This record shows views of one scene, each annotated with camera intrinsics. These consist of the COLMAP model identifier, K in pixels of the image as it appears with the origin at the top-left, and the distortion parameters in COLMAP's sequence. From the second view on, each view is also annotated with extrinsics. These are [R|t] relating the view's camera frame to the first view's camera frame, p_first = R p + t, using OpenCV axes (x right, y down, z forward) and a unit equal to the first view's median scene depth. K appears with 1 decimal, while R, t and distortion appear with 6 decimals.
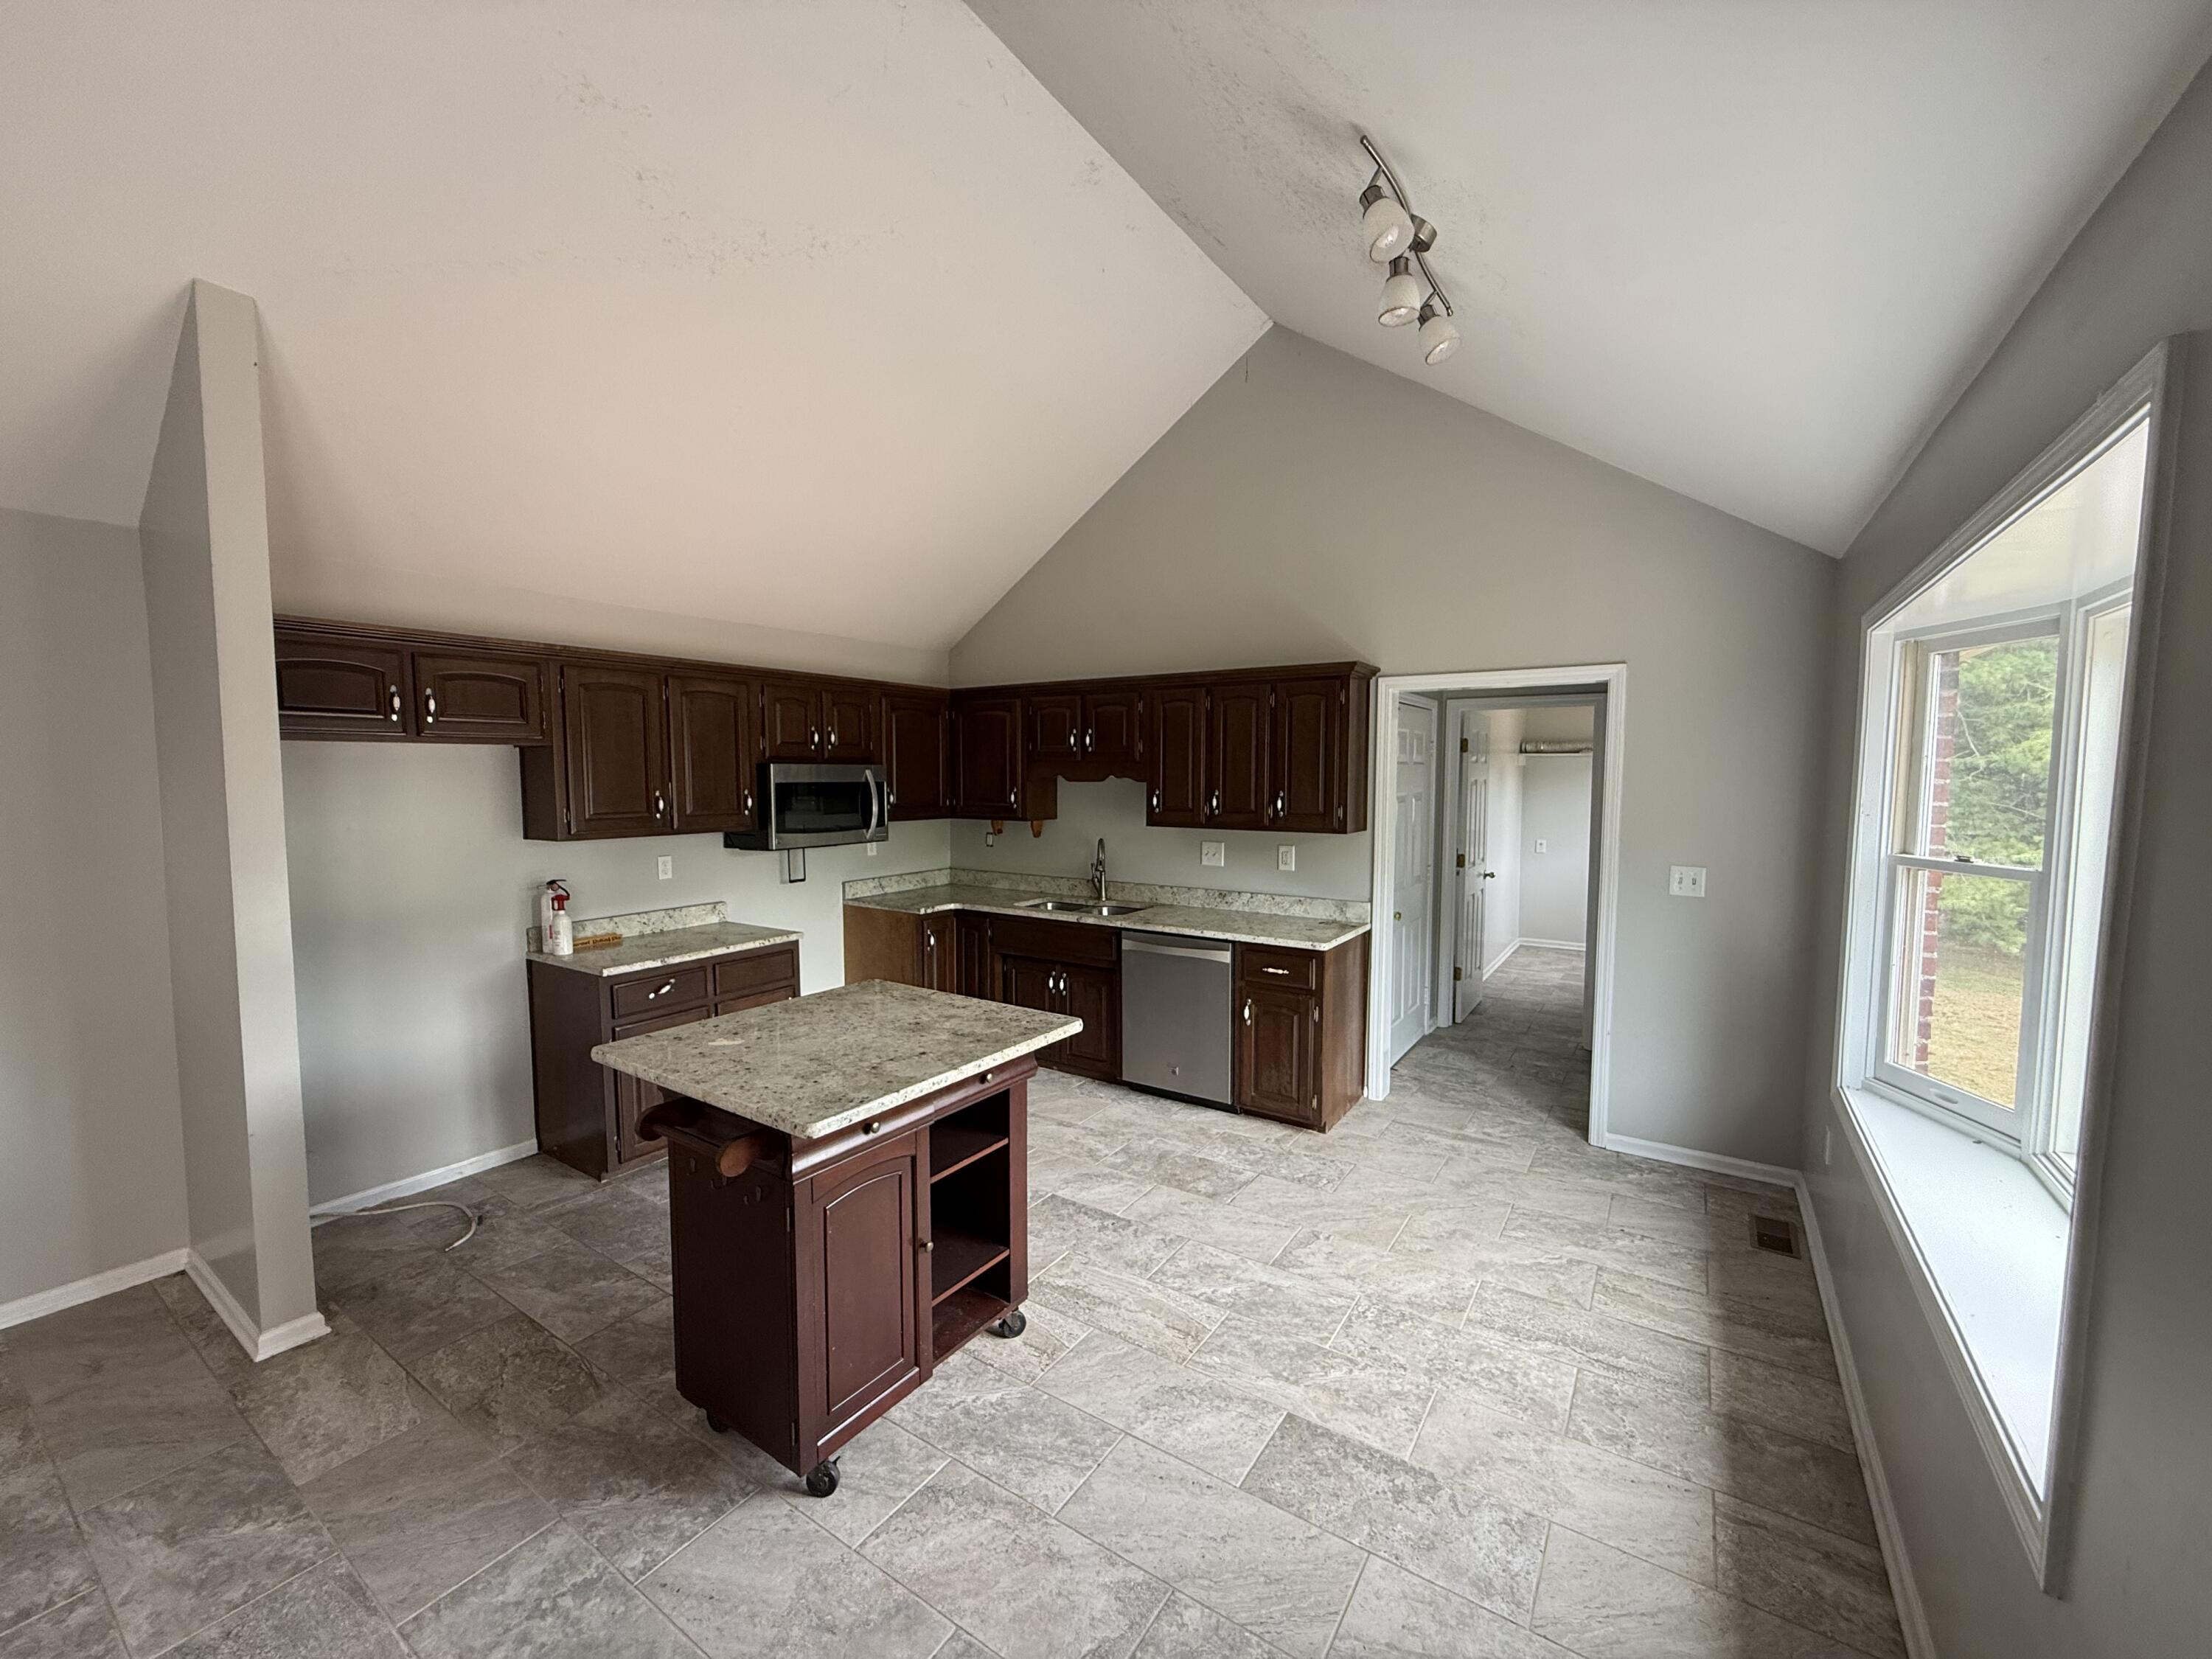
lens RADIAL K [[880.5, 0, 1097.5], [0, 880.5, 836.4], [0, 0, 1]] dist [-0.001380, 0.000515]
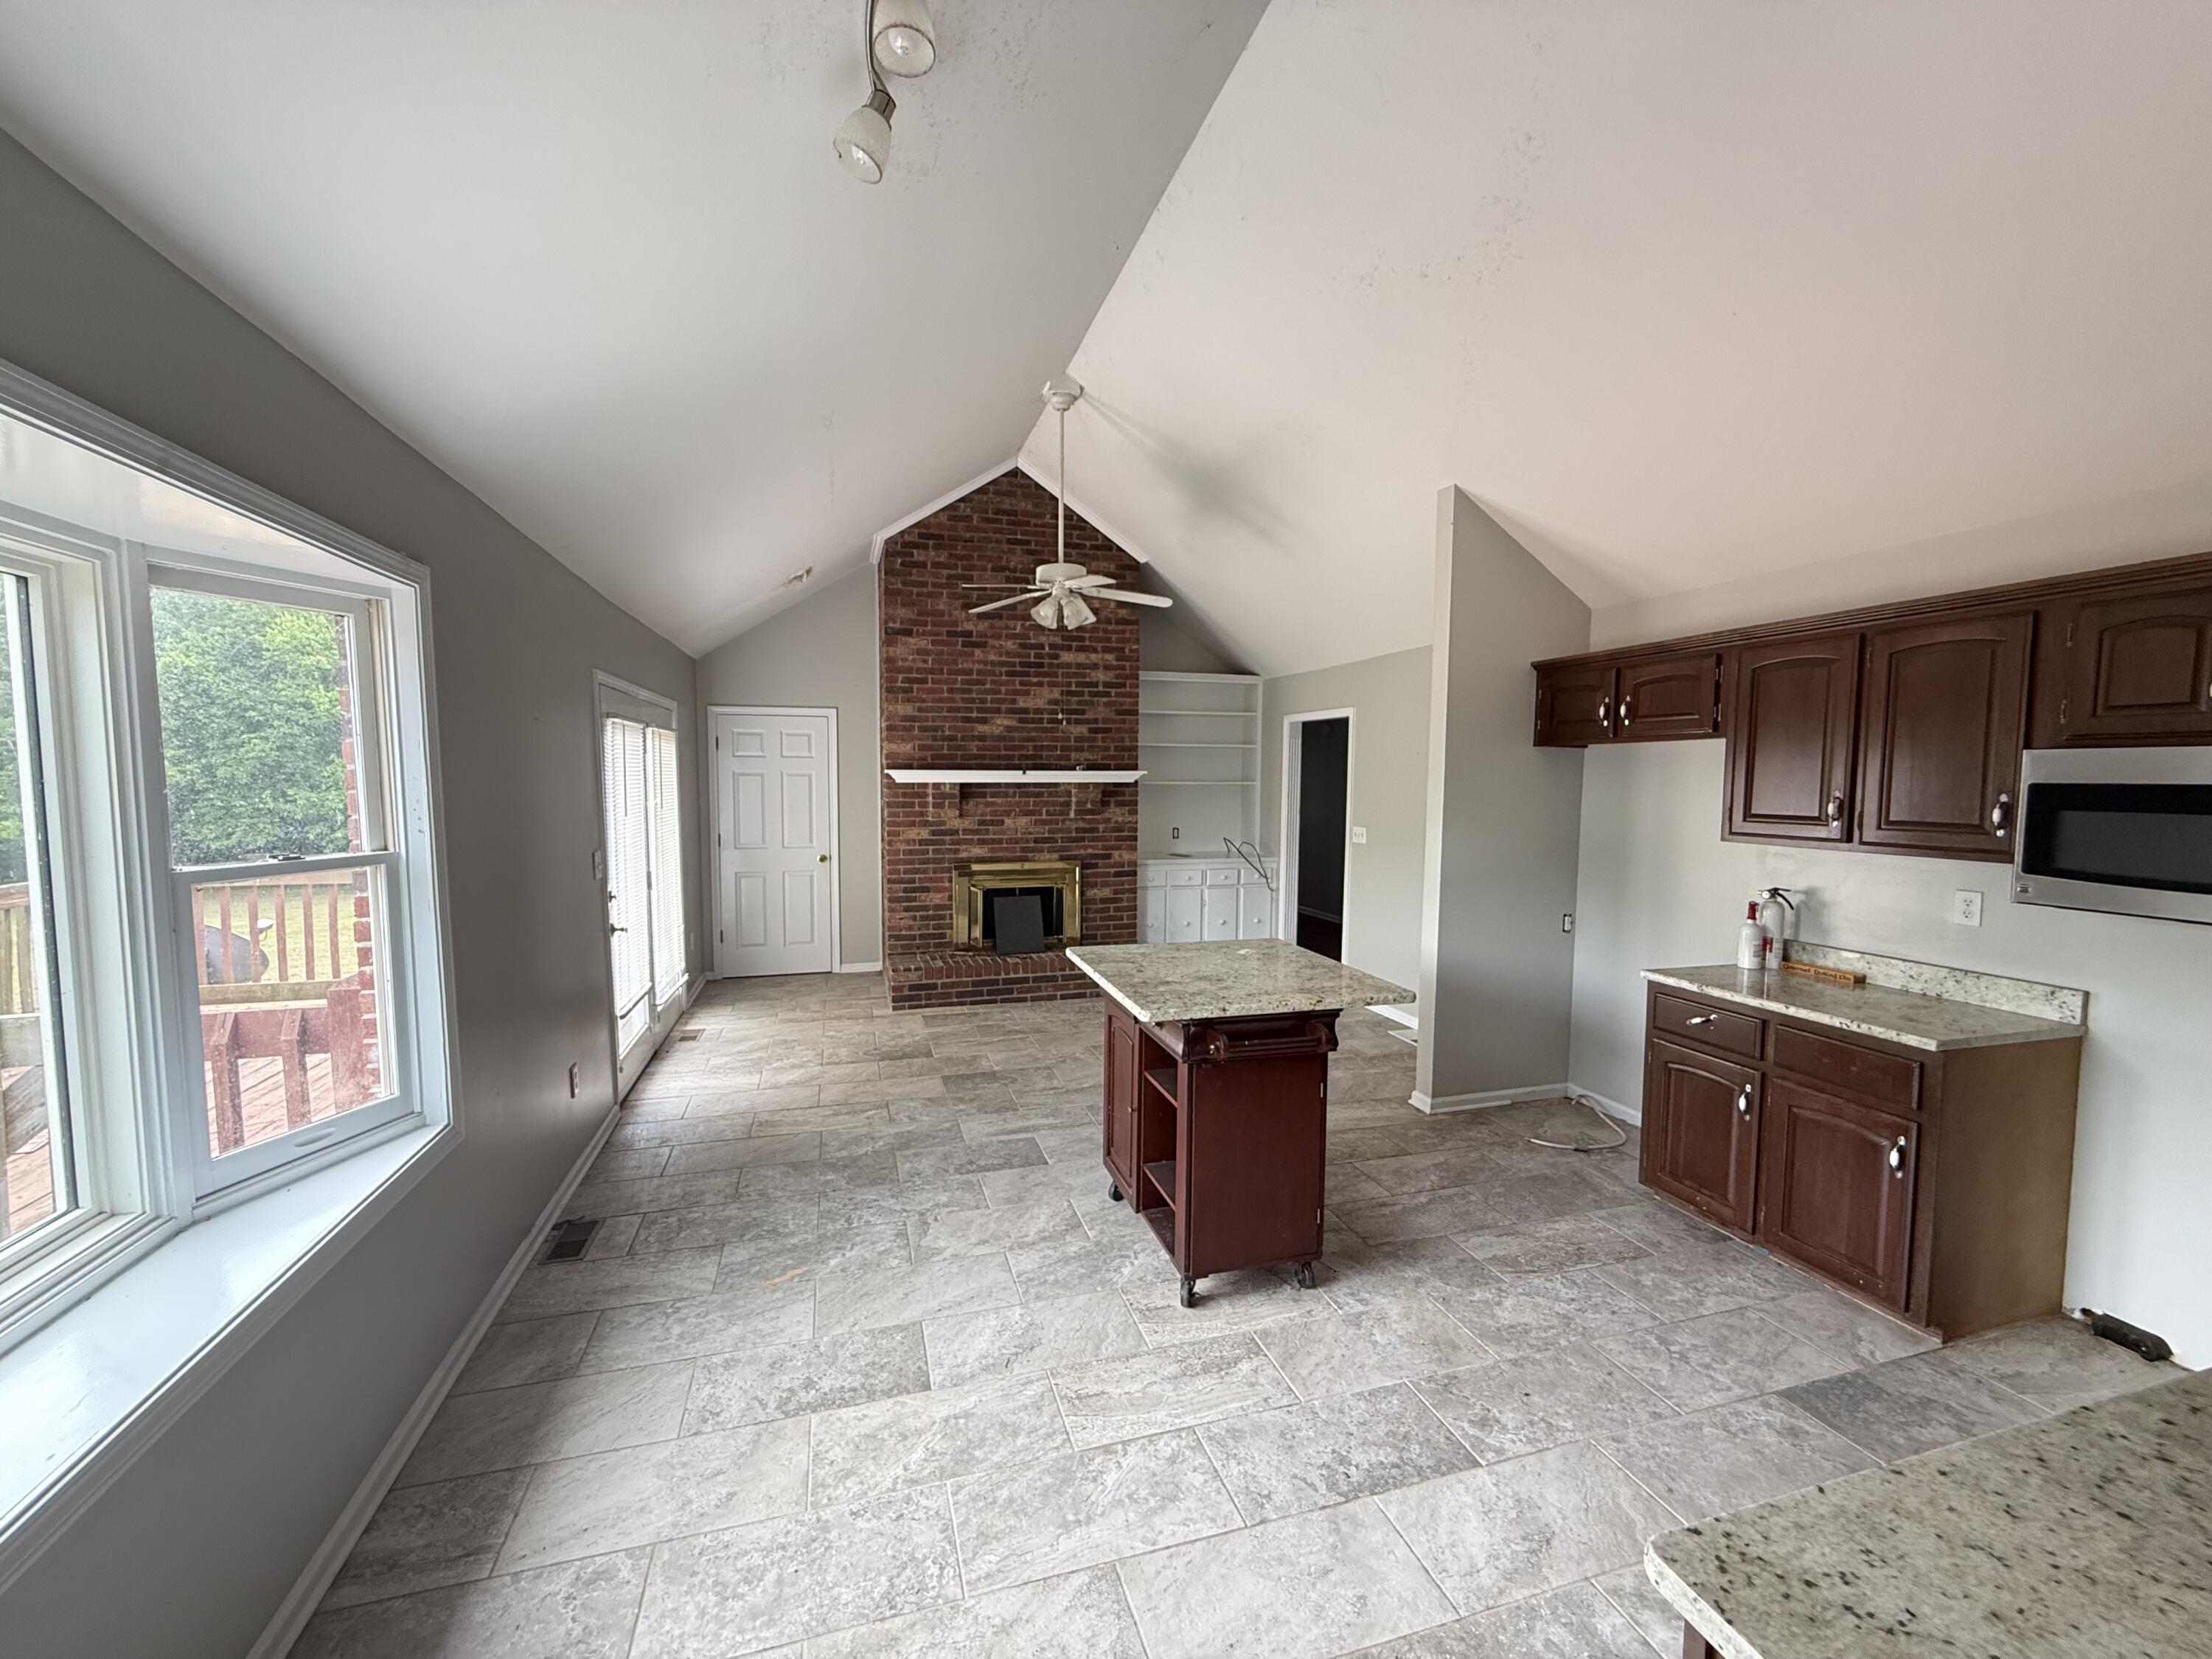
lens RADIAL K [[880.5, 0, 1098.3], [0, 880.5, 835.9], [0, 0, 1]] dist [-0.001380, 0.000515]
pose [[-0.636813, 0.052359, -0.769238, 0.792859], [-0.059262, 0.991416, 0.116541, -0.103612], [0.768737, 0.119802, -0.628244, 1.609833]]
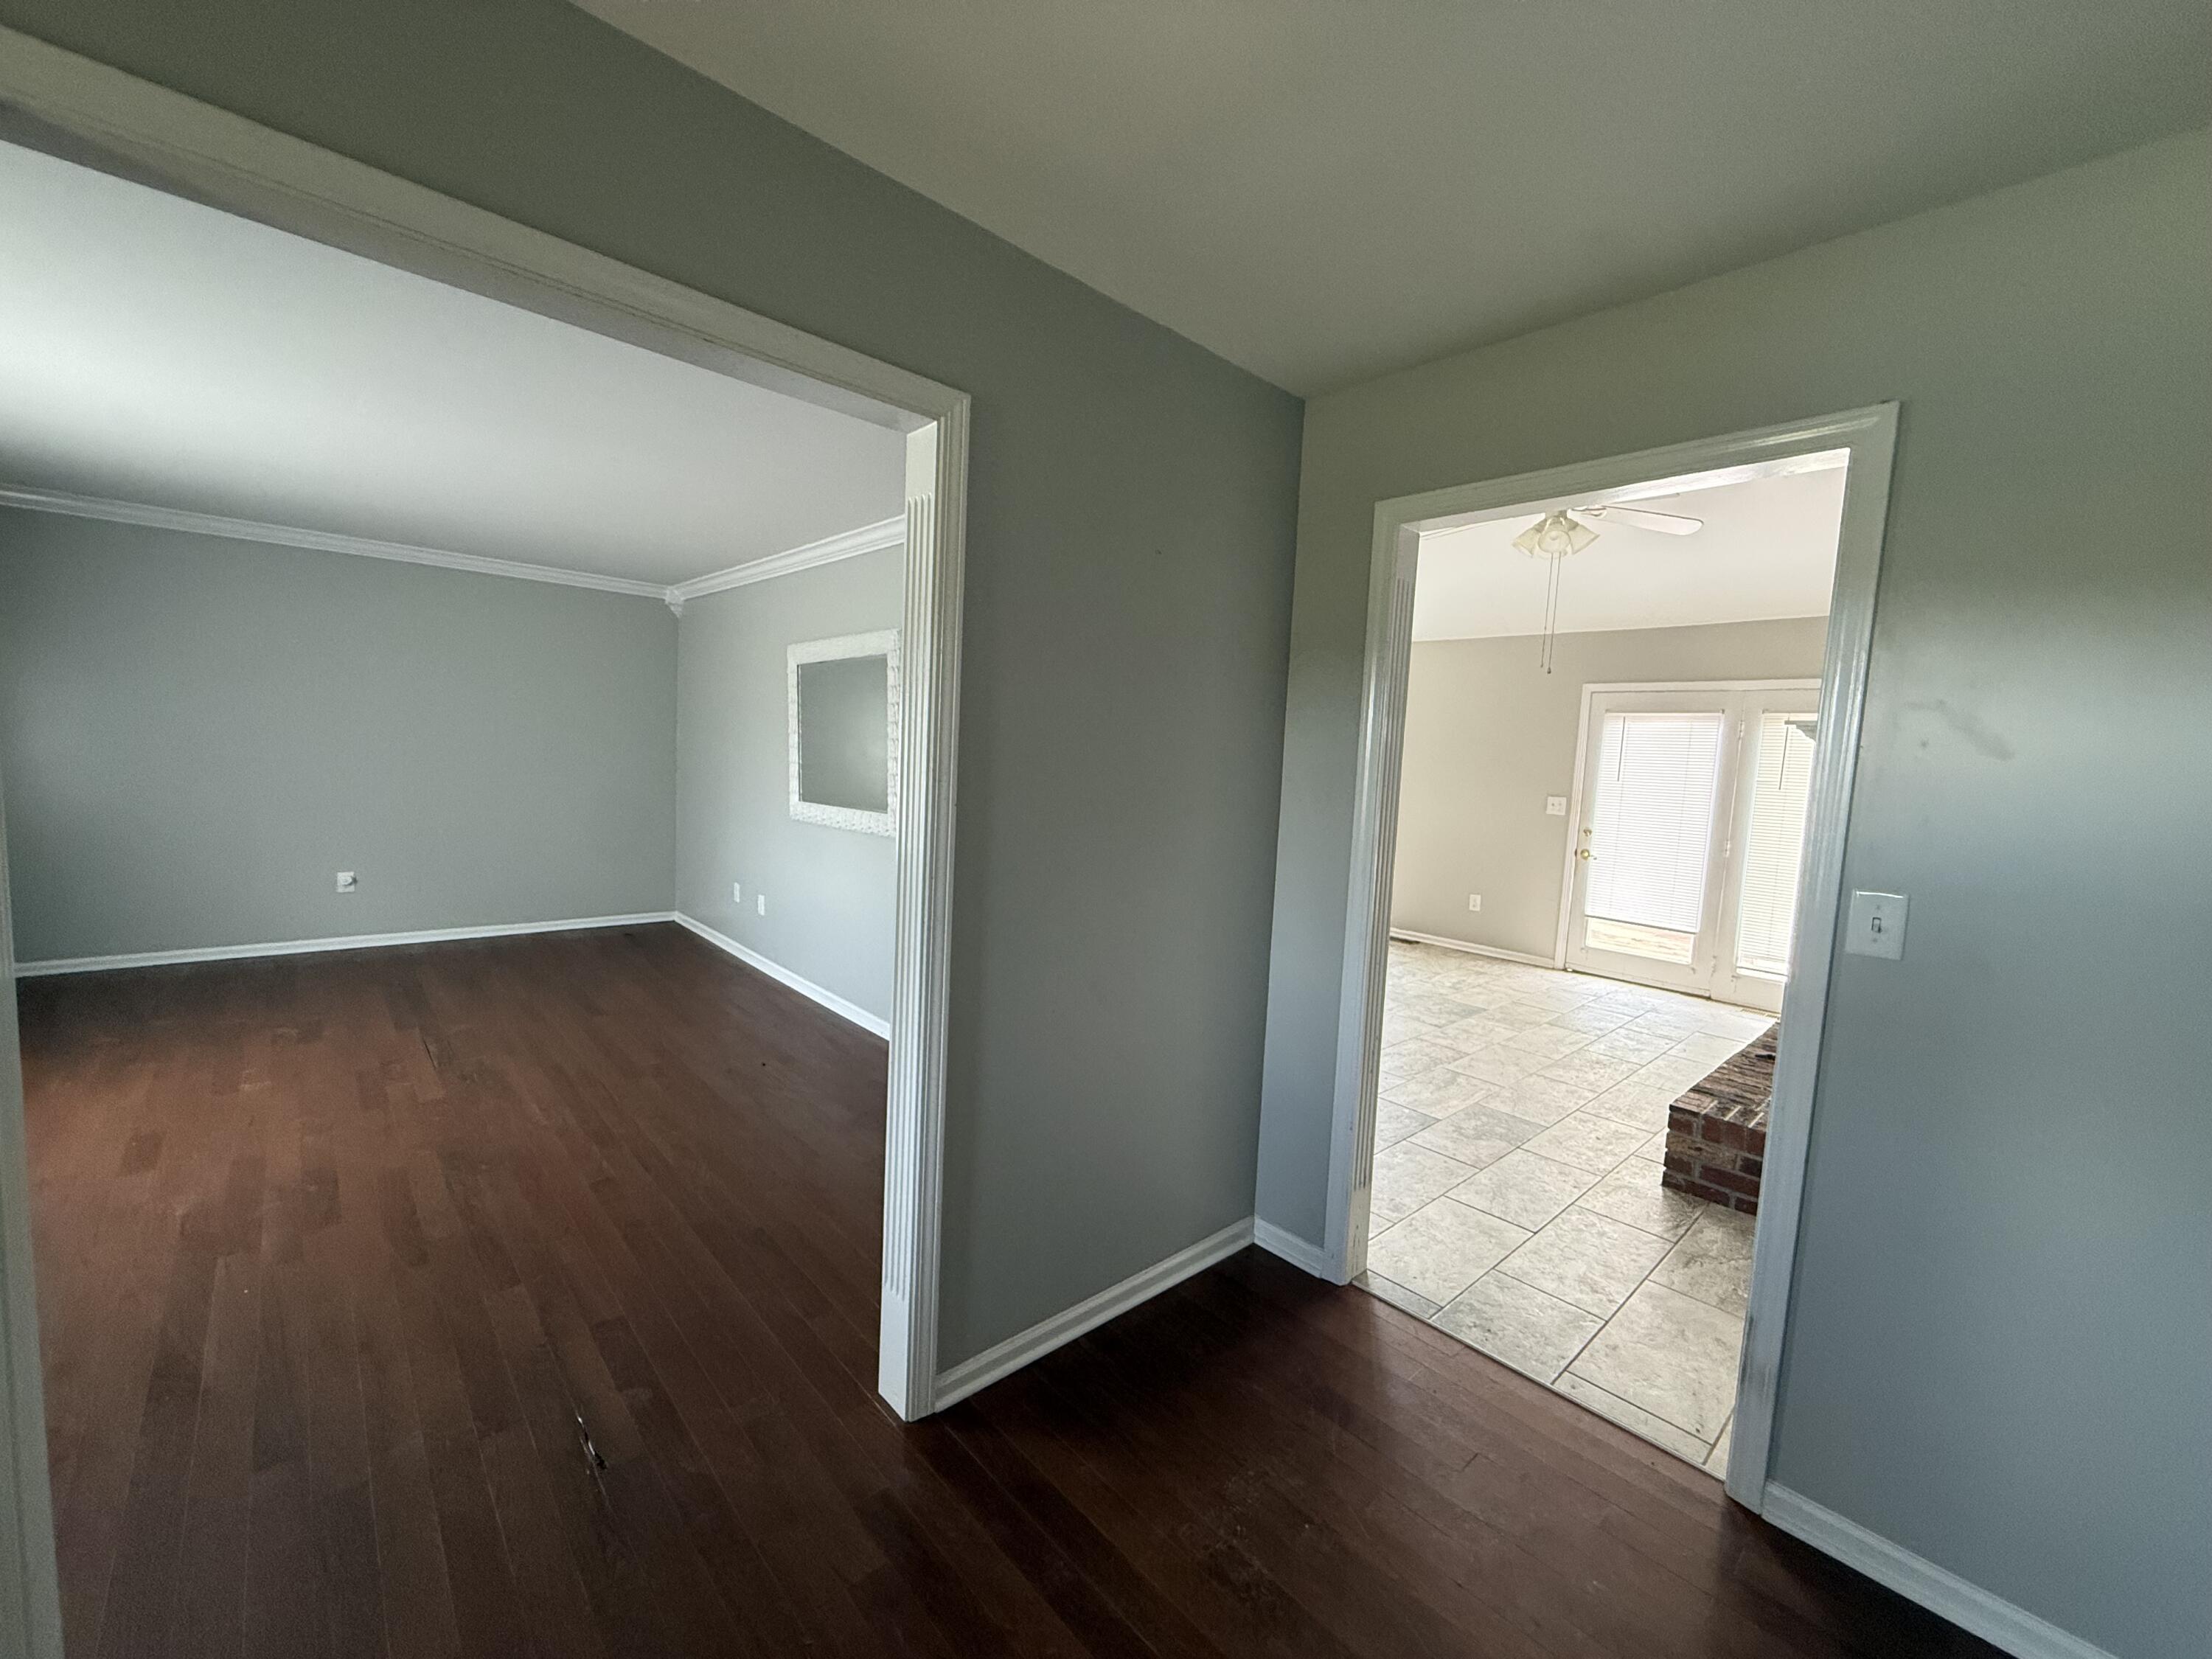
lens RADIAL K [[880.5, 0, 1101.3], [0, 880.5, 832.0], [0, 0, 1]] dist [-0.001380, 0.000515]
pose [[0.232753, -0.077996, 0.969403, -2.760123], [0.022440, 0.996944, 0.074824, 0.041434], [-0.972277, 0.004338, 0.233792, 0.610807]]
